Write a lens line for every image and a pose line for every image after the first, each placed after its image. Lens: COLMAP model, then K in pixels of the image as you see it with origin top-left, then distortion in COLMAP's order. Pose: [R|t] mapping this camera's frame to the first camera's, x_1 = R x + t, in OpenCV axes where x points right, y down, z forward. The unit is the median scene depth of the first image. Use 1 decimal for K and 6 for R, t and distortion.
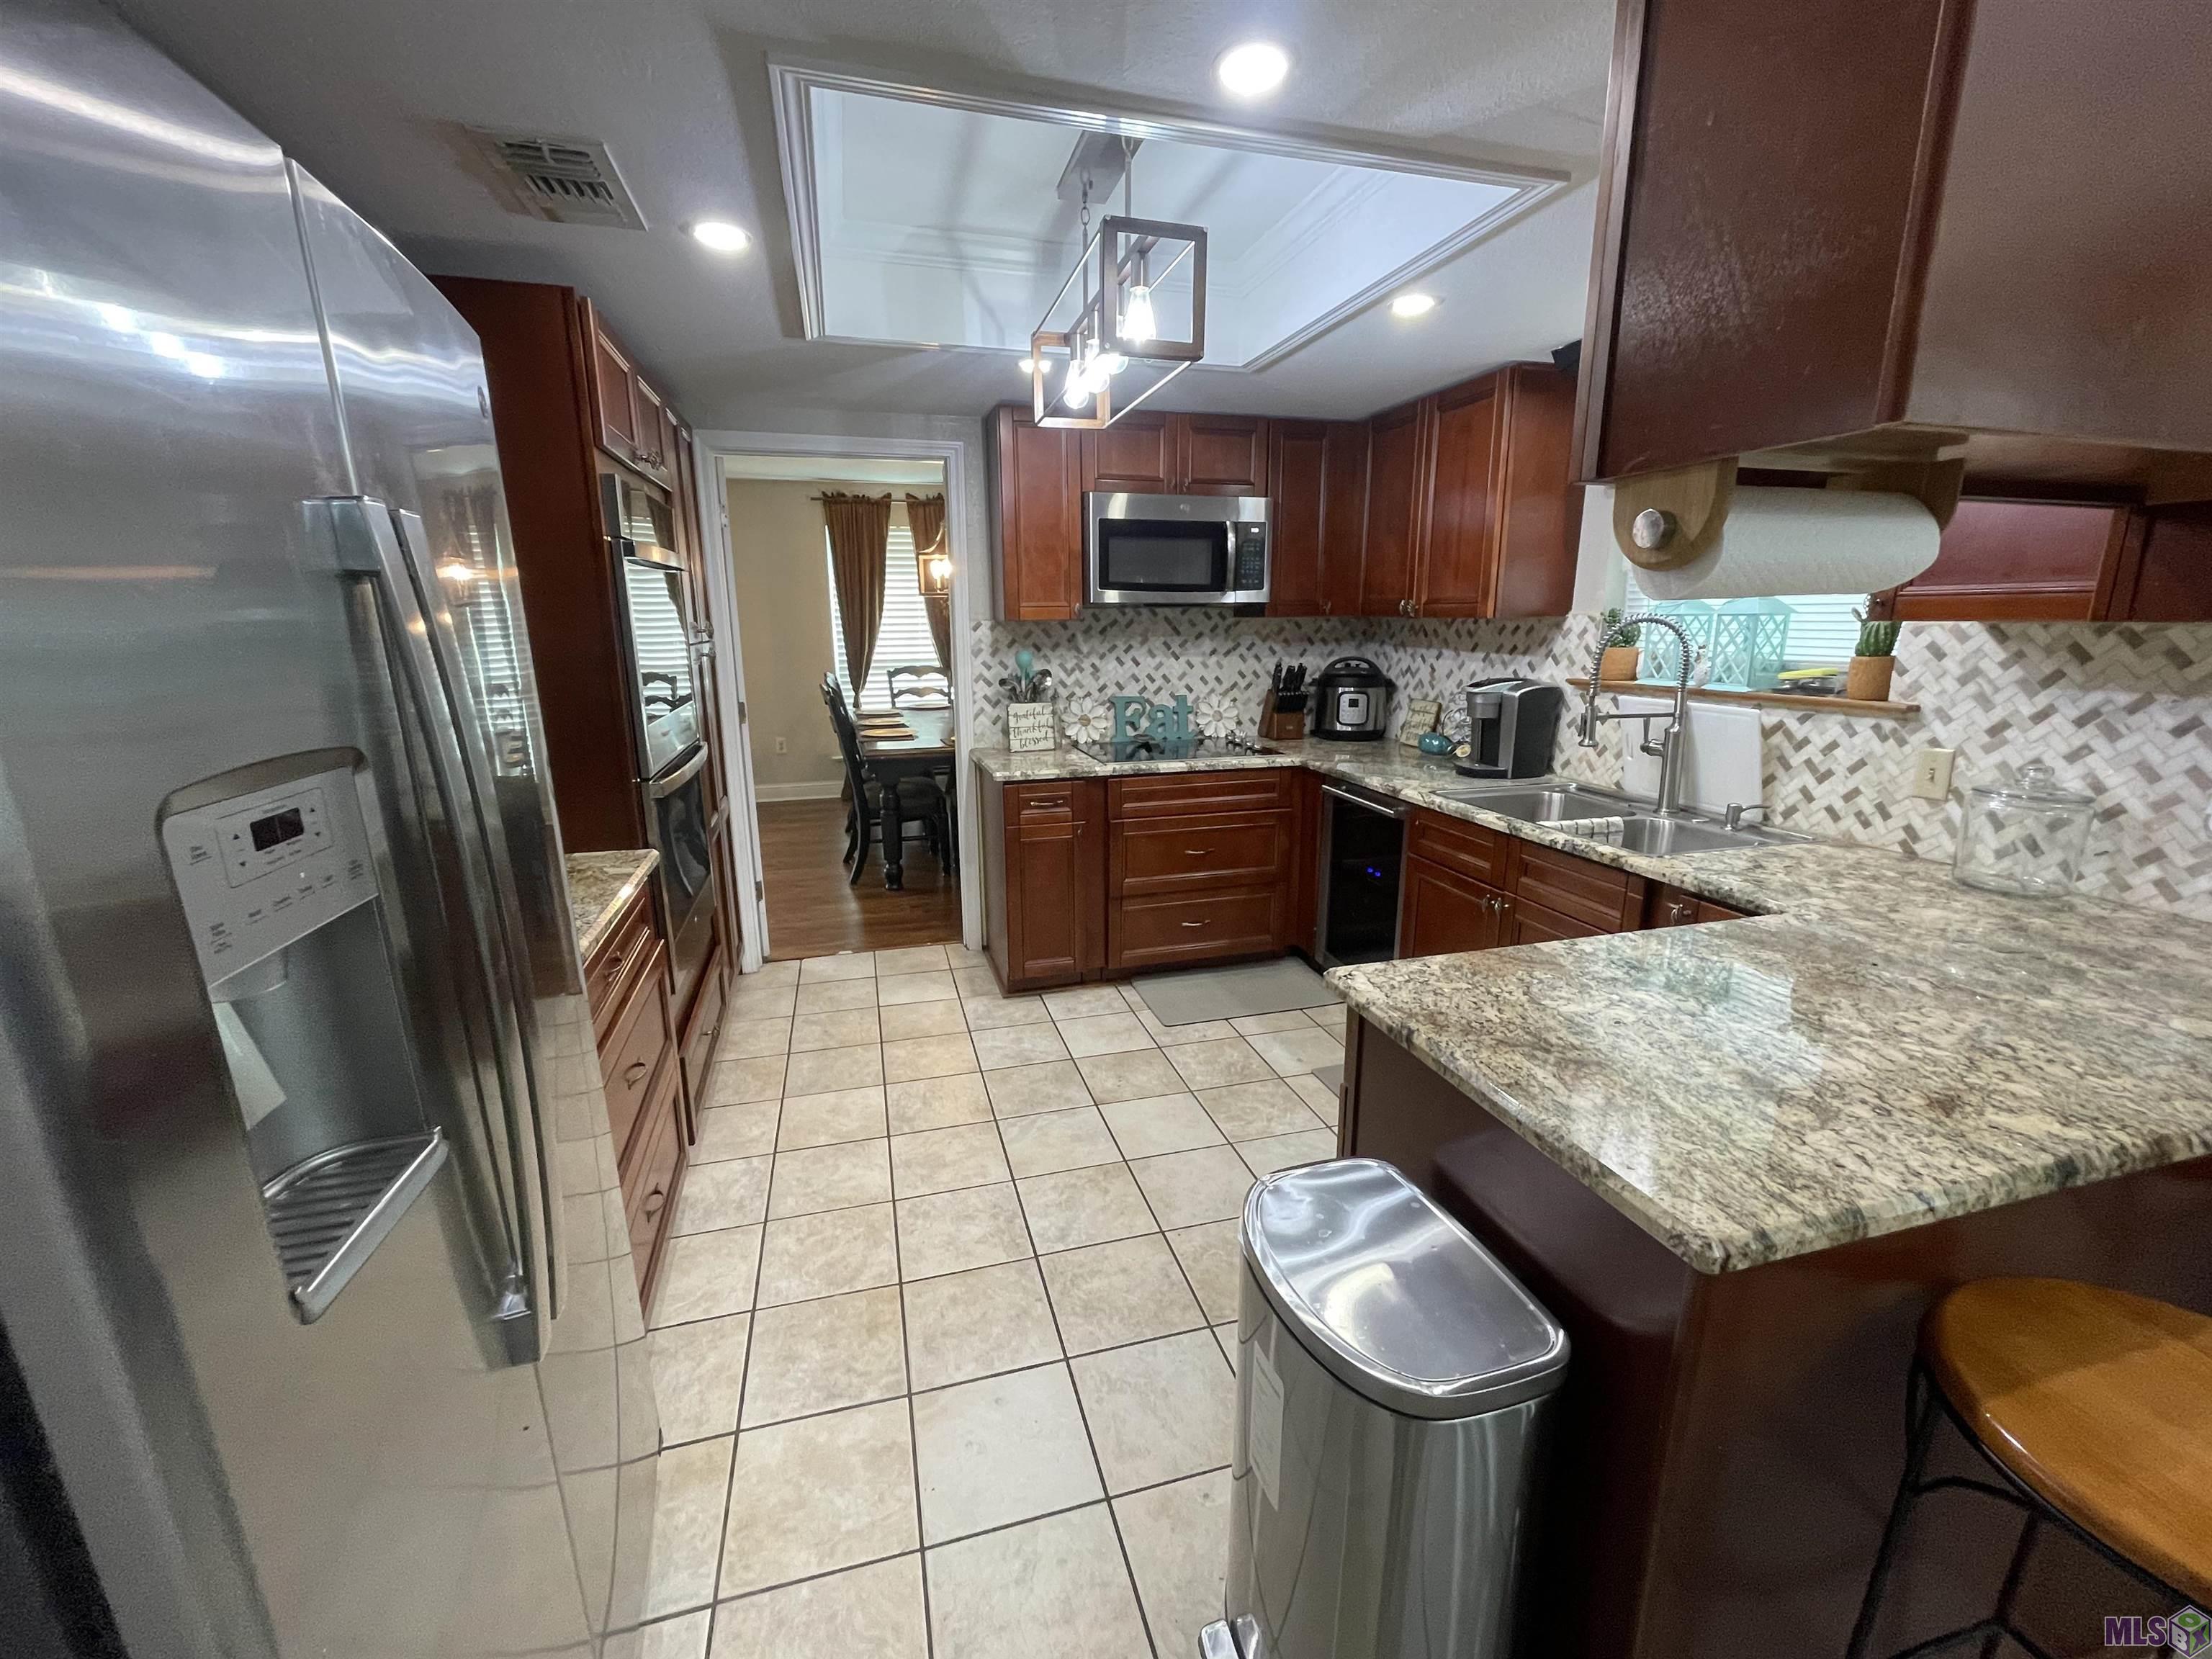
lens RADIAL K [[908.1, 0, 1106.0], [0, 908.1, 829.5], [0, 0, 1]] dist [-0.000186, -0.000922]
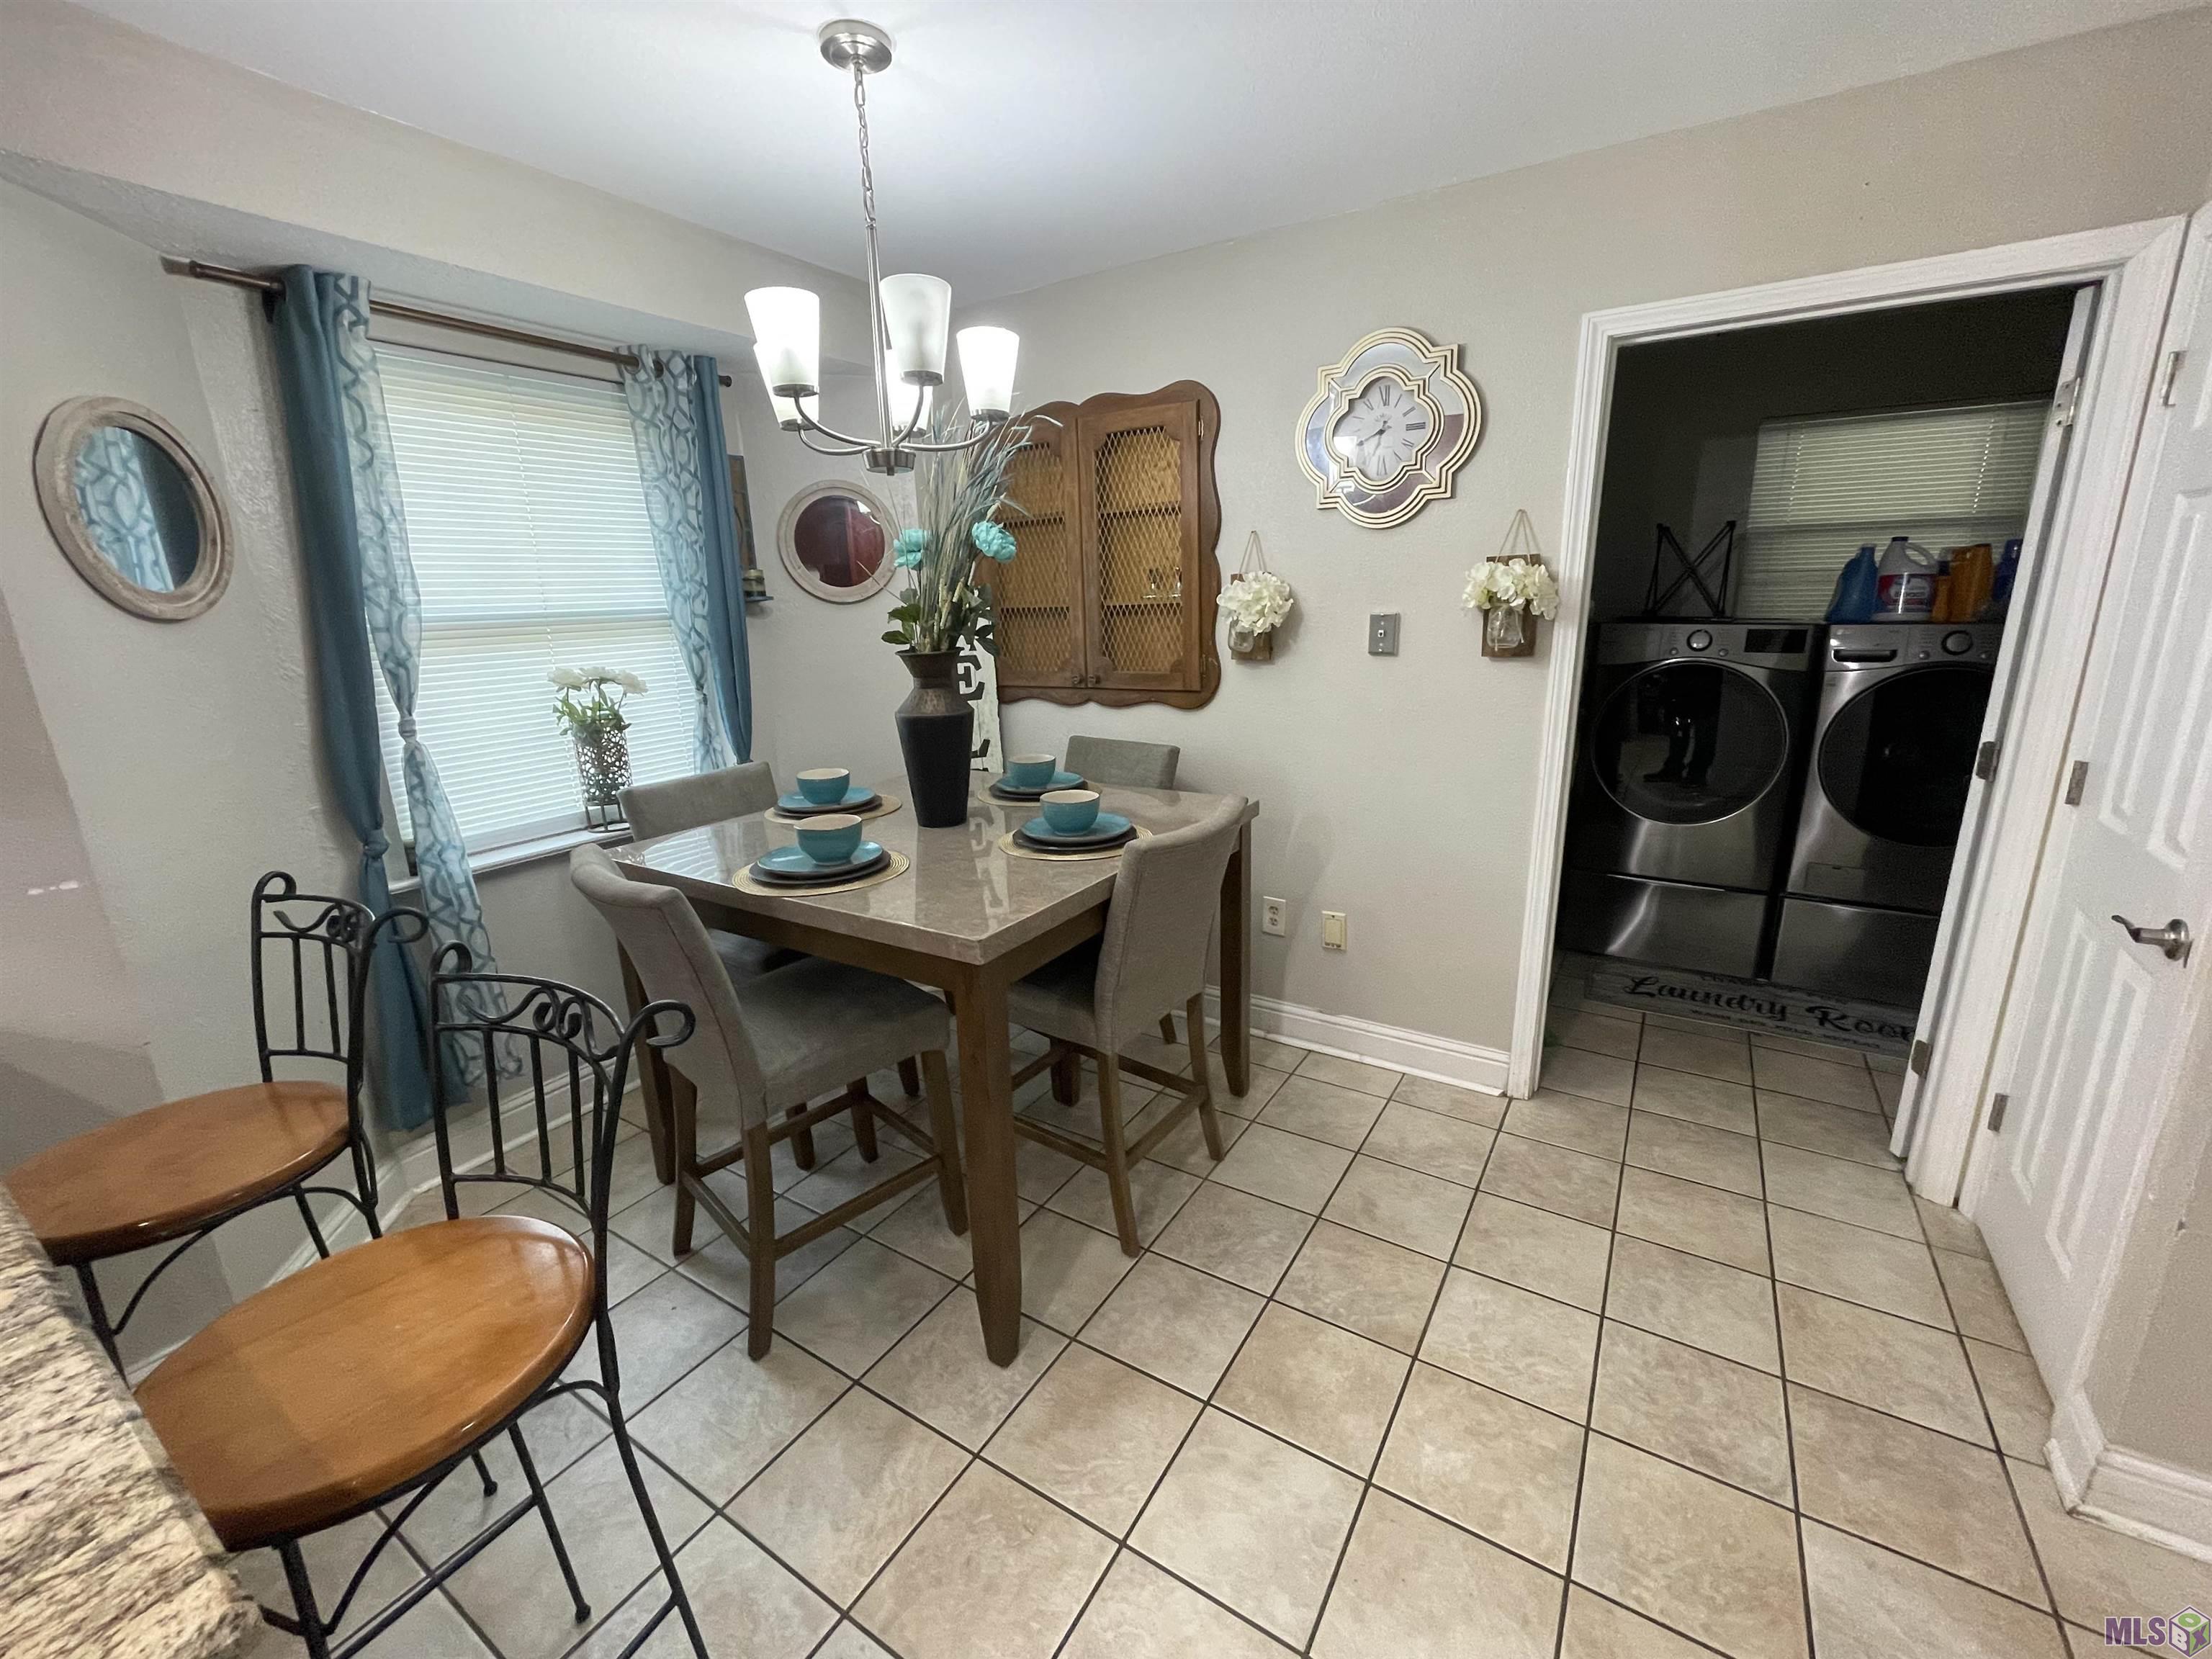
lens RADIAL K [[917.8, 0, 1106.0], [0, 917.8, 829.5], [0, 0, 1]] dist [0.000425, -0.000094]
pose [[-0.671070, -0.165461, 0.722695, -0.064886], [0.196319, 0.900325, 0.388425, -0.081534], [-0.714929, 0.402539, -0.571698, 0.271075]]
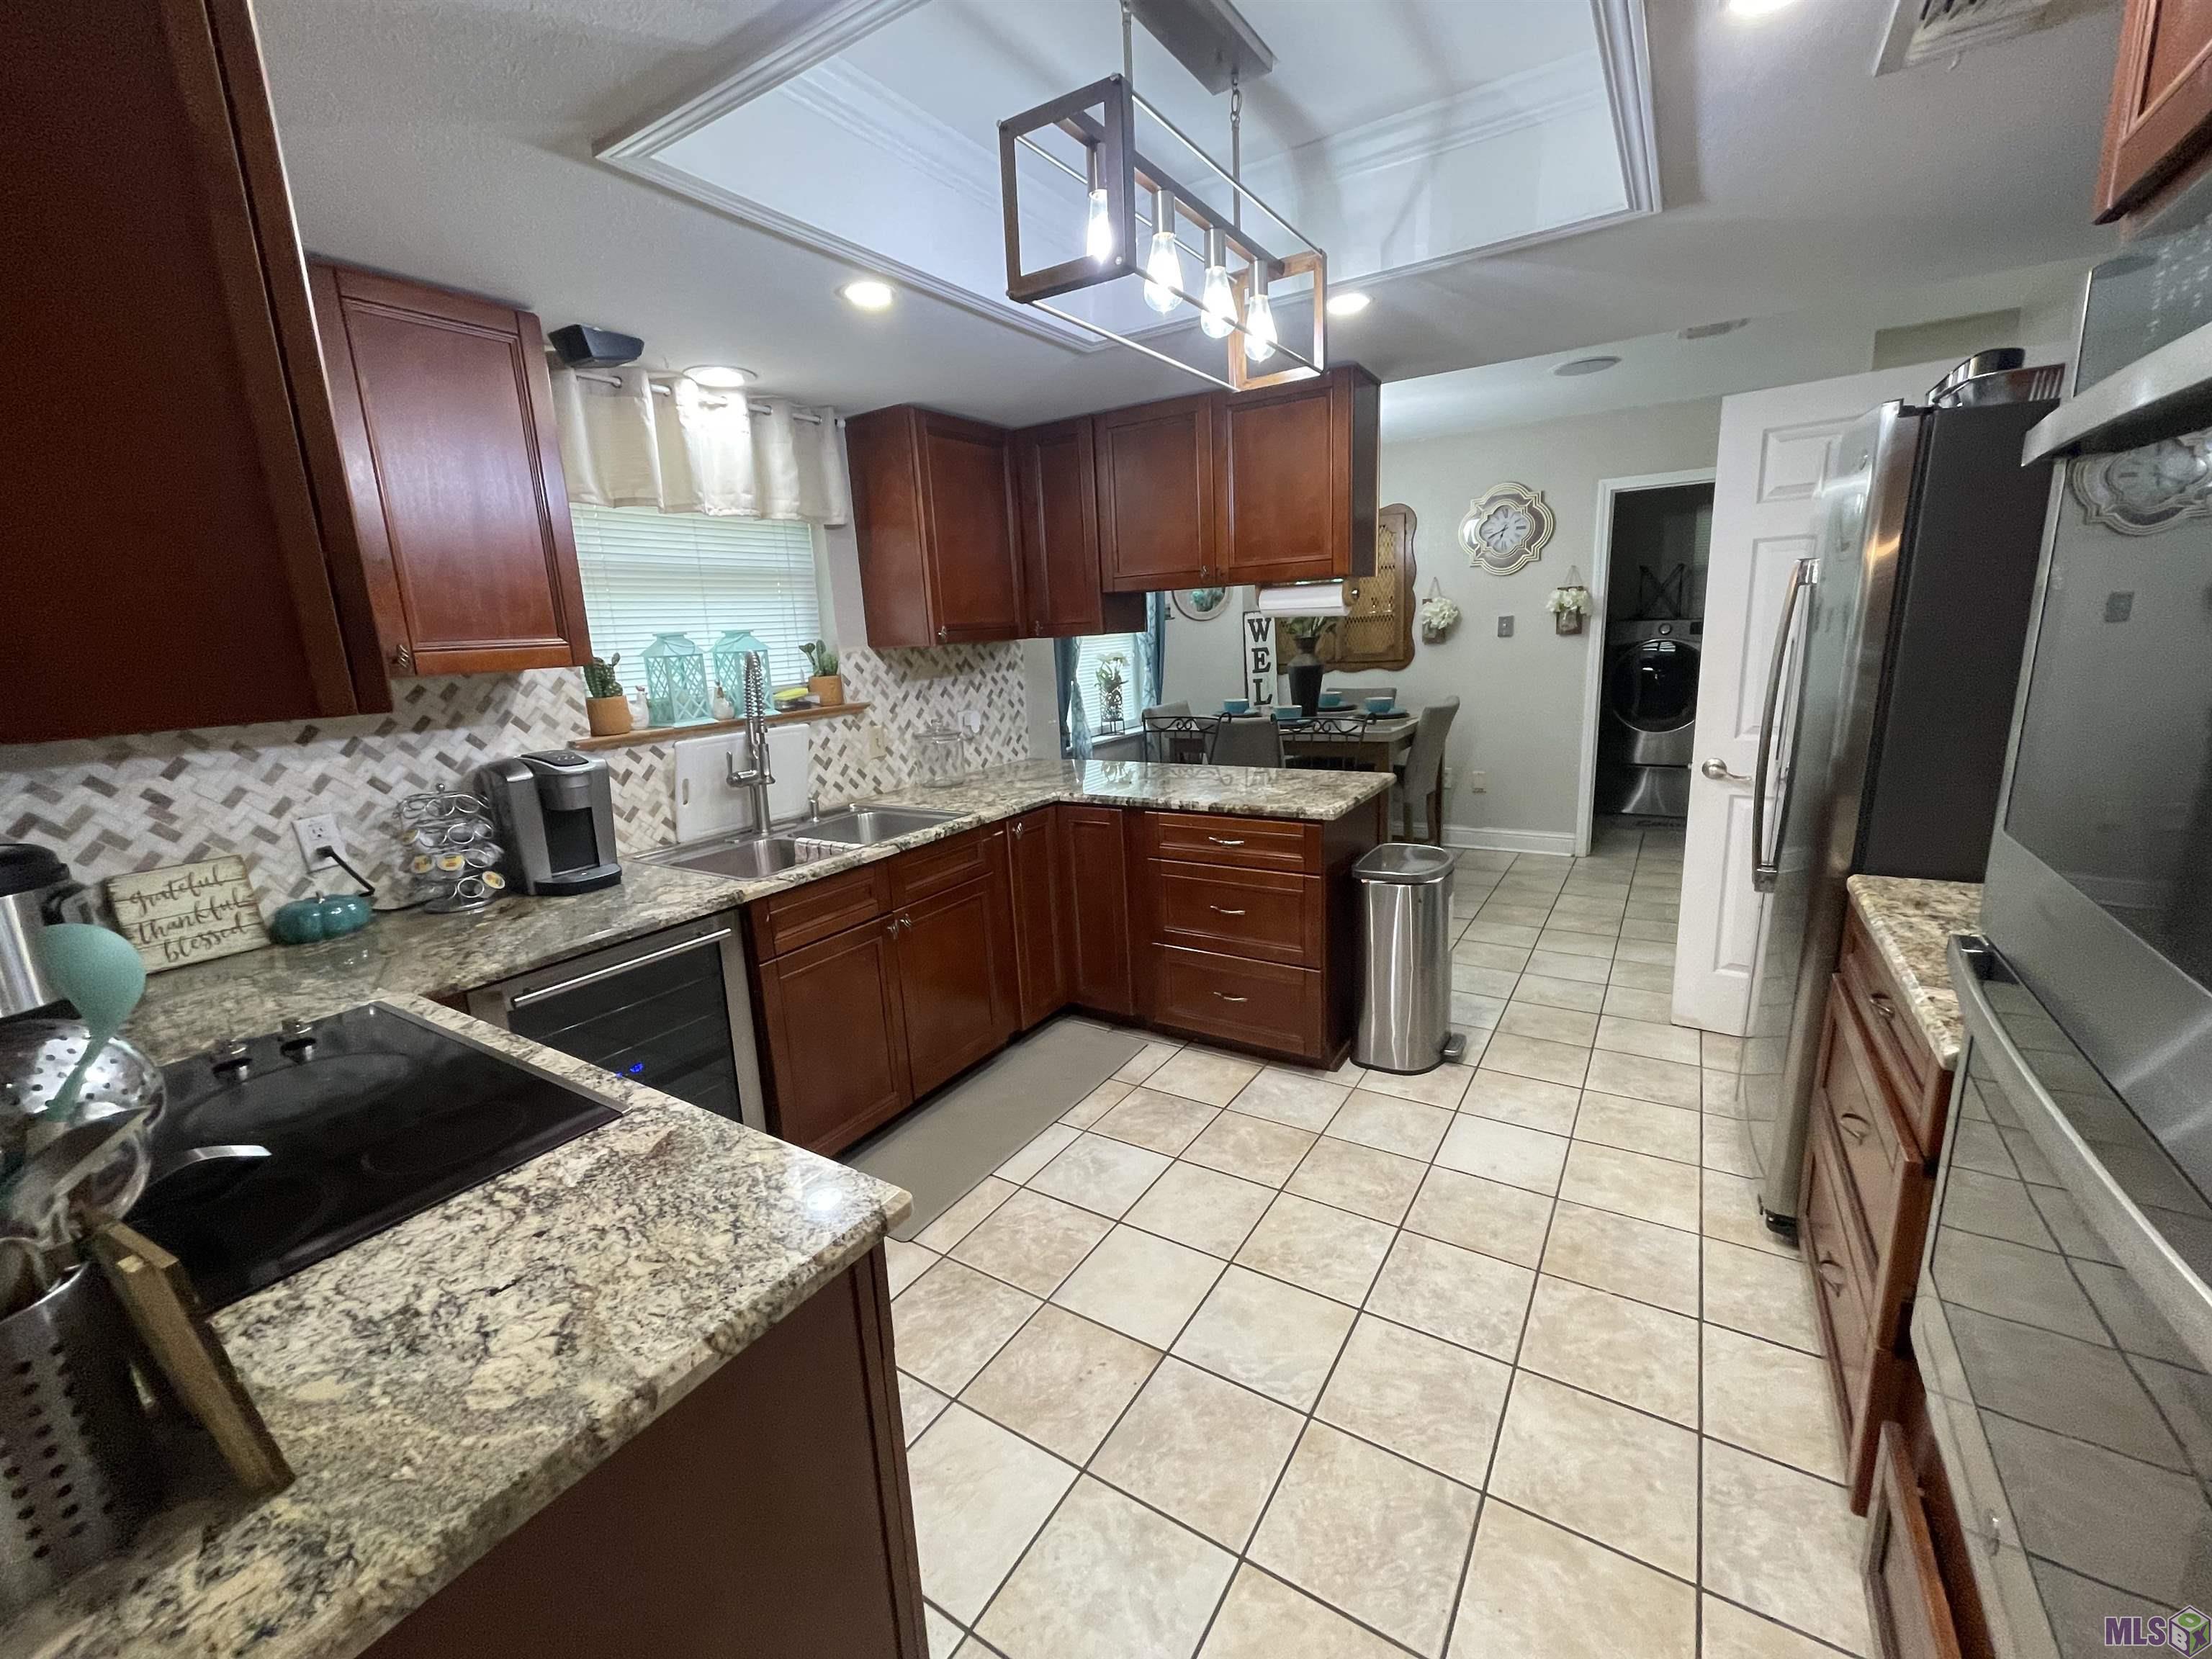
lens RADIAL K [[908.1, 0, 1106.0], [0, 908.1, 829.5], [0, 0, 1]] dist [-0.000186, -0.000922]
pose [[-0.665162, -0.127014, 0.735817, -0.538375], [0.221211, 0.907672, 0.356649, -0.379351], [-0.713180, 0.400000, -0.575651, 1.584089]]
